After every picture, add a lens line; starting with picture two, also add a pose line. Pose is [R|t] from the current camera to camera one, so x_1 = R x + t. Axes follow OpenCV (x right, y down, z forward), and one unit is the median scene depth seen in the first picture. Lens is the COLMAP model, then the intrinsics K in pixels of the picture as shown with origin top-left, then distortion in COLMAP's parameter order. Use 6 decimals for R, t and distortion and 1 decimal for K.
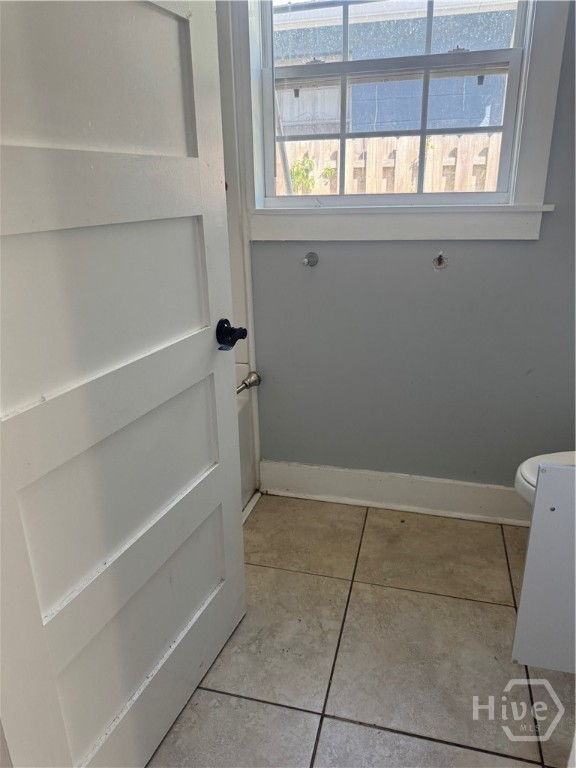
lens RADIAL K [[546.0, 0, 285.6], [0, 546.0, 381.1], [0, 0, 1]] dist [0.045874, -0.059864]
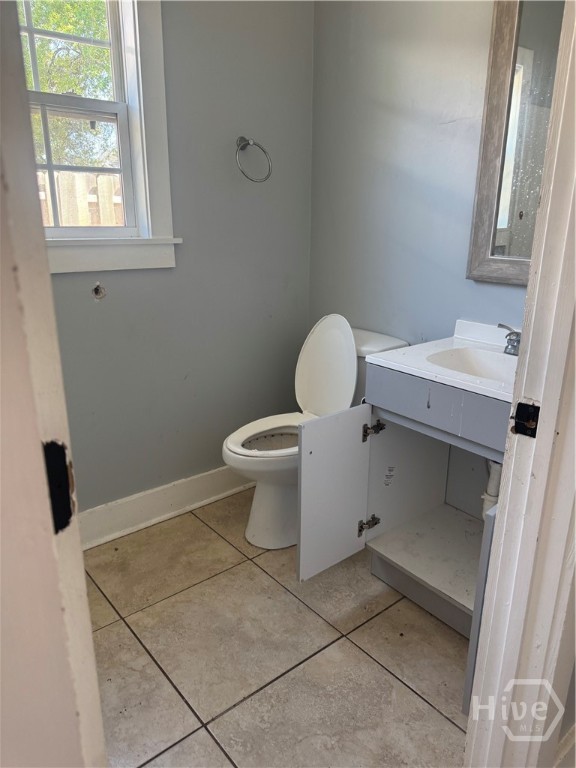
lens RADIAL K [[546.0, 0, 285.6], [0, 546.0, 381.1], [0, 0, 1]] dist [0.045874, -0.059864]
pose [[0.588345, -0.210841, 0.780638, -0.395788], [0.260291, 0.963405, 0.064030, -0.028940], [-0.765571, 0.165521, 0.621695, 0.110056]]
